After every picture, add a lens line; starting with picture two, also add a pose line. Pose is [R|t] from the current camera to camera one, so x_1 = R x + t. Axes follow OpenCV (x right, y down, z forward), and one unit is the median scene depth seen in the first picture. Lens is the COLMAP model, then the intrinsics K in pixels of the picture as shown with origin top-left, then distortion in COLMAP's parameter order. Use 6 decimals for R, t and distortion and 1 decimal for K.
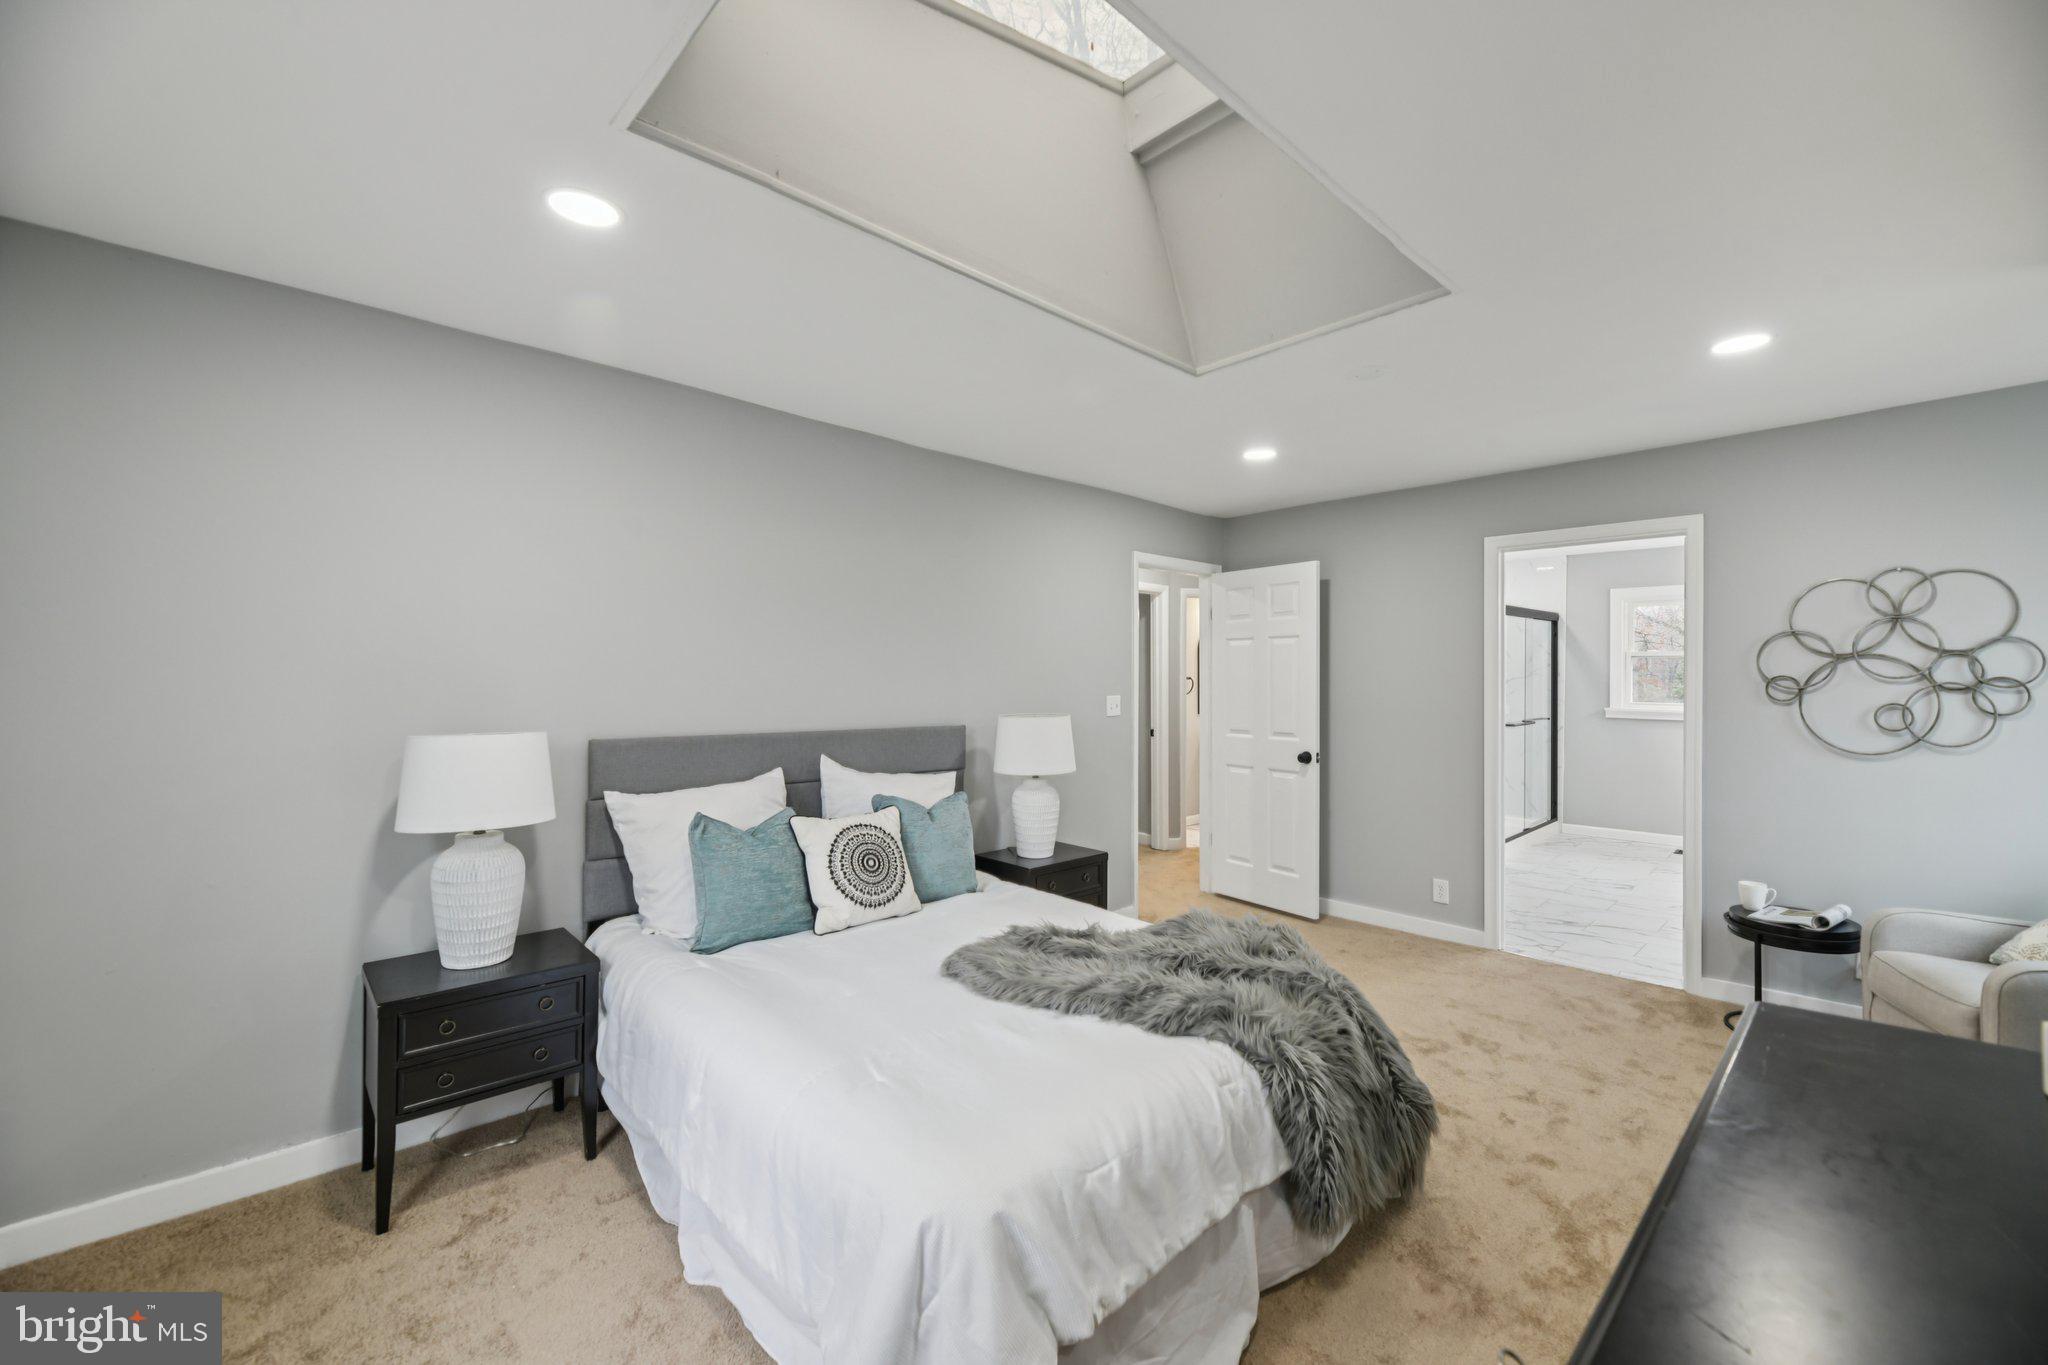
lens RADIAL K [[823.7, 0, 1027.0], [0, 823.7, 679.2], [0, 0, 1]] dist [0.000211, -0.000486]
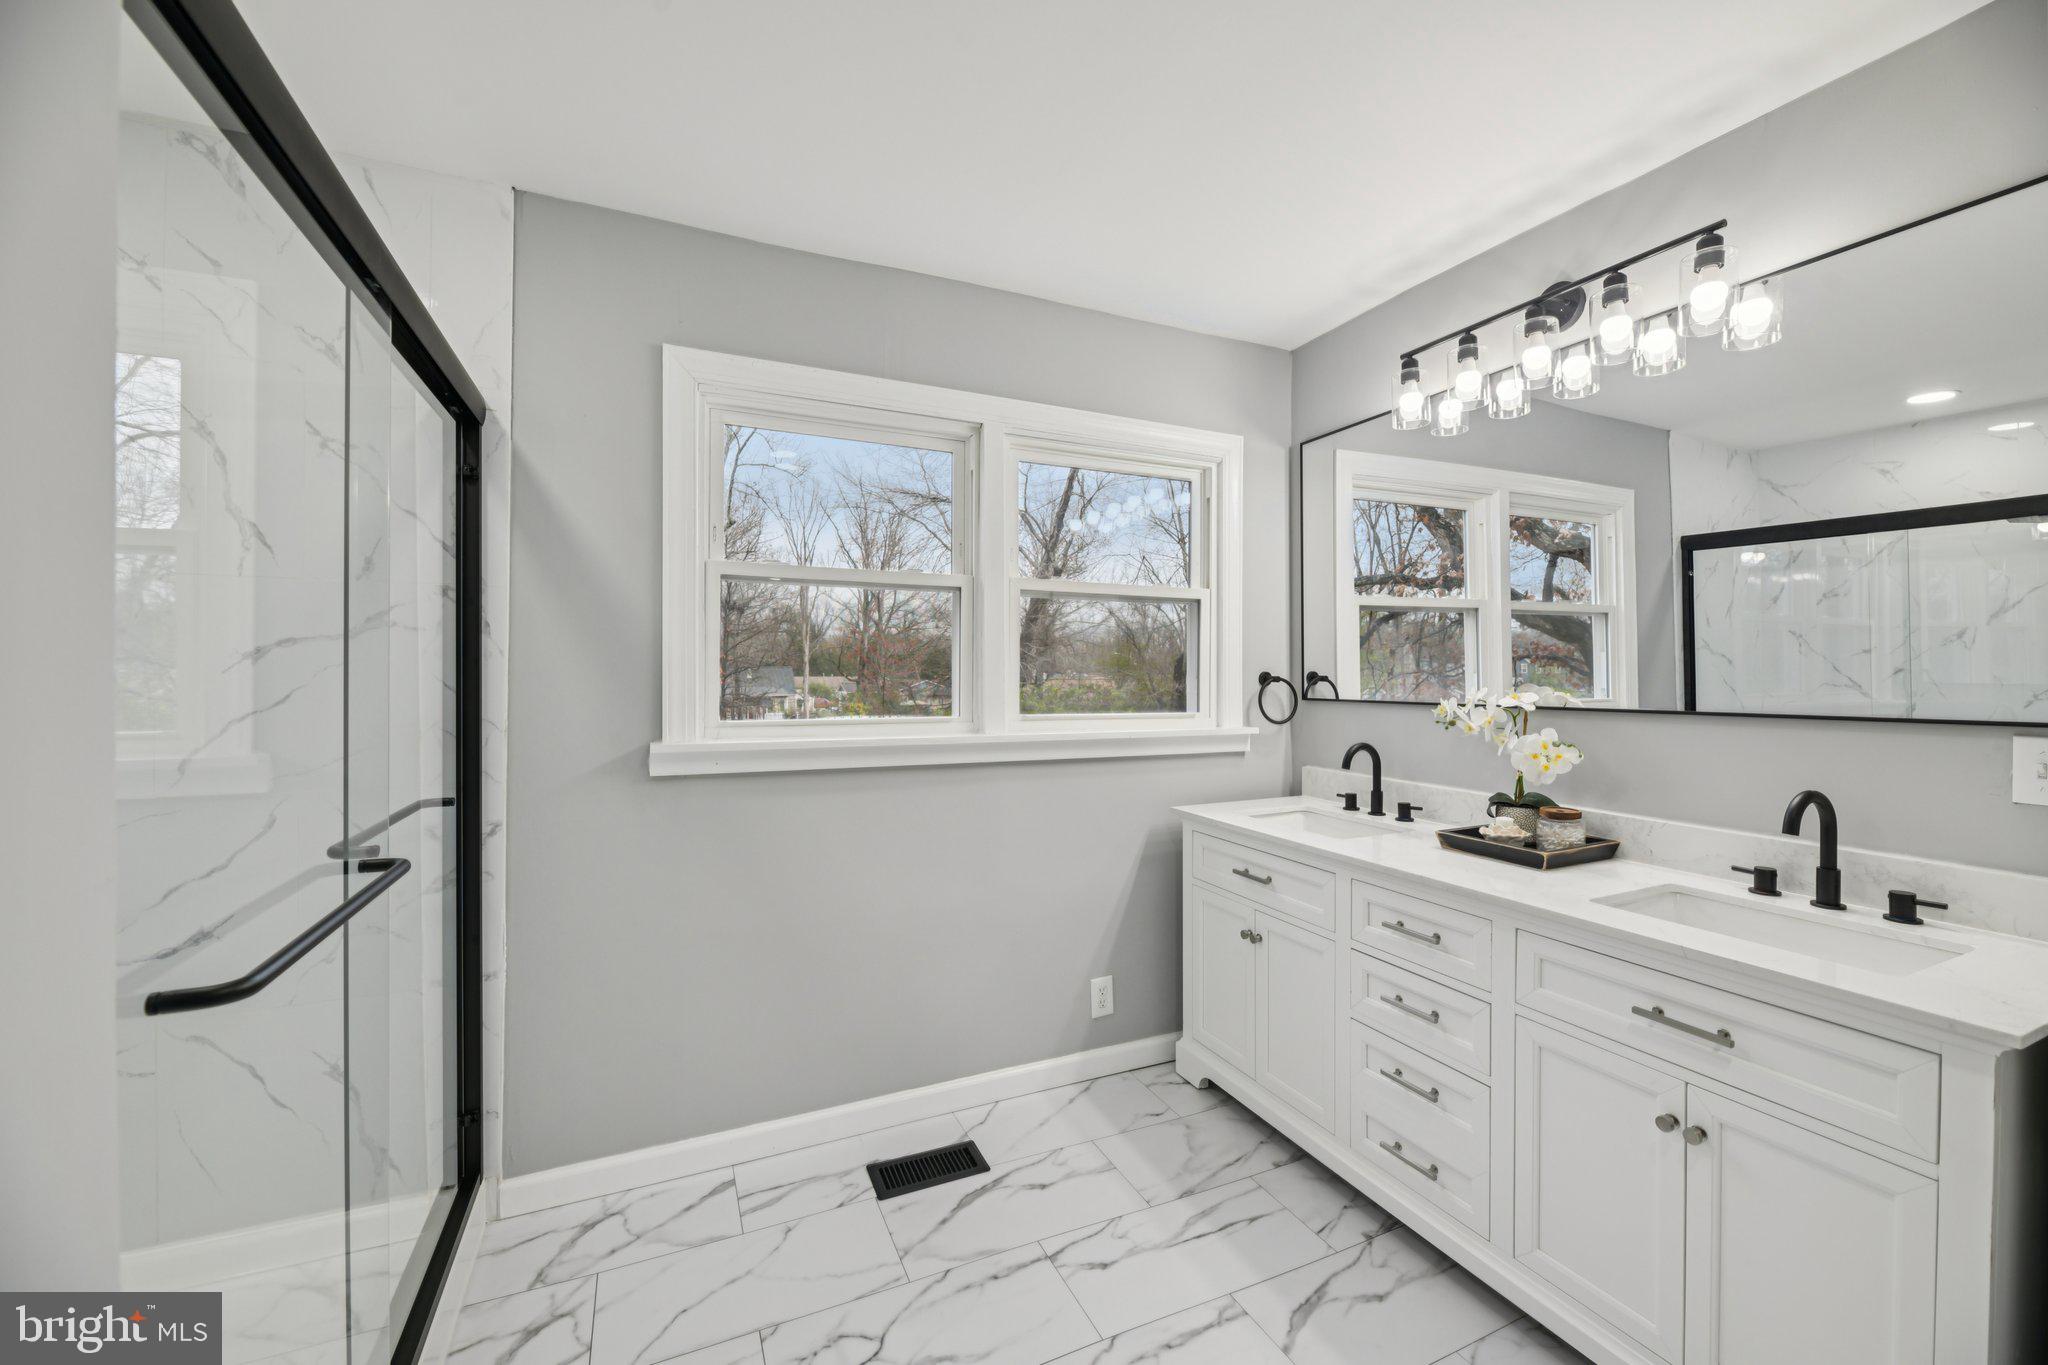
lens RADIAL K [[823.7, 0, 1029.5], [0, 823.7, 676.8], [0, 0, 1]] dist [0.000211, -0.000486]
pose [[0.325140, -0.004022, 0.945657, 0.451413], [0.003916, 0.999988, 0.002907, 0.009829], [-0.945658, 0.002758, 0.325151, 0.747453]]
